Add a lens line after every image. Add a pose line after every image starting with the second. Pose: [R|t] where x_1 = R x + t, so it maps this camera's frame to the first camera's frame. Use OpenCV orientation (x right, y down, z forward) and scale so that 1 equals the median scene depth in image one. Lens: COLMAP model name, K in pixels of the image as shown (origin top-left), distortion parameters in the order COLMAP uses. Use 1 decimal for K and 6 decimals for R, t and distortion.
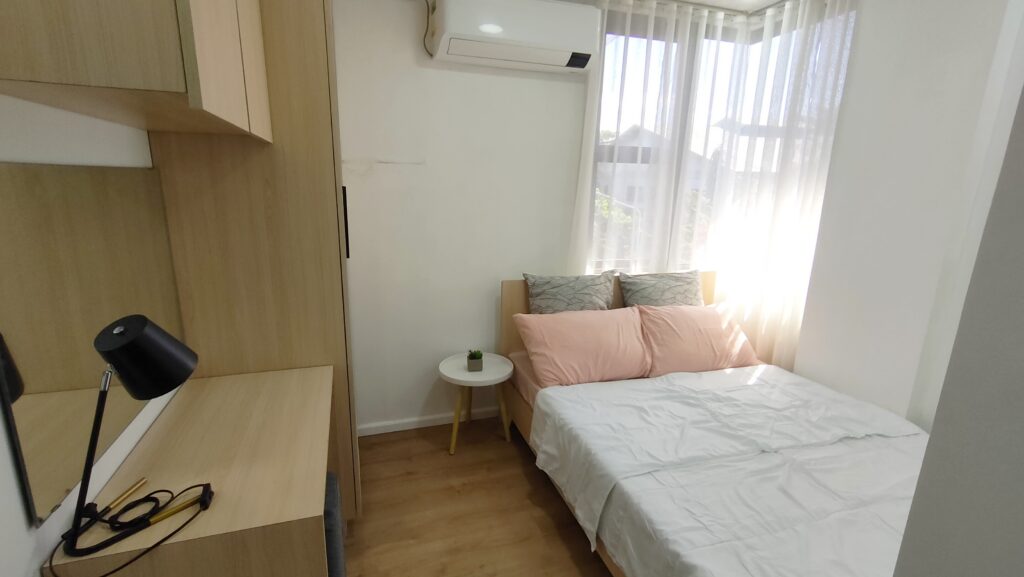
lens RADIAL K [[471.4, 0, 512.5], [0, 471.4, 291.2], [0, 0, 1]] dist [-0.001136, 0.001560]
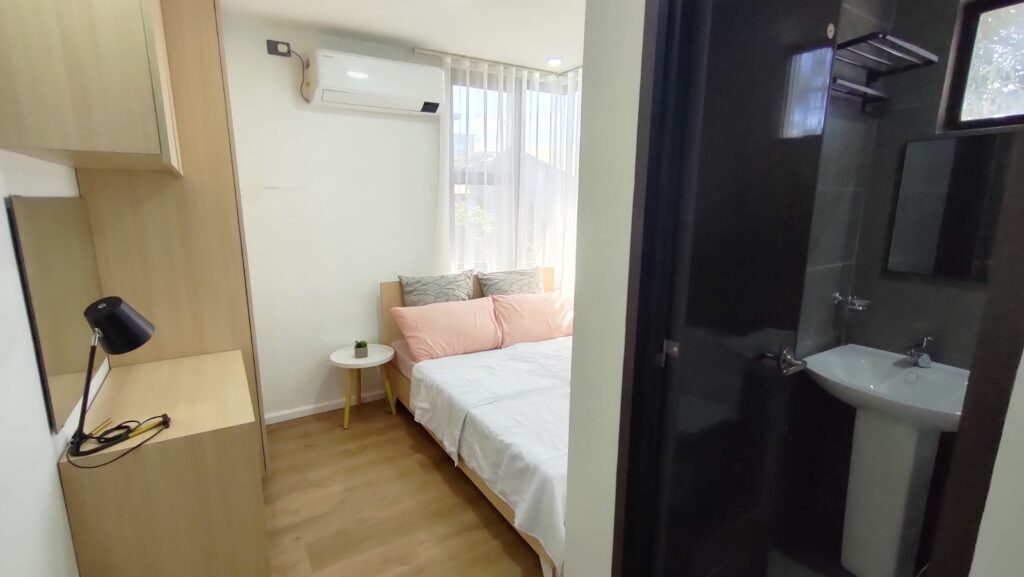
lens RADIAL K [[471.4, 0, 512.5], [0, 471.4, 291.2], [0, 0, 1]] dist [-0.001136, 0.001560]
pose [[0.972377, -0.063972, 0.224481, 0.036943], [0.072164, 0.996986, -0.028473, 0.062917], [-0.221983, 0.043886, 0.974063, -0.274292]]
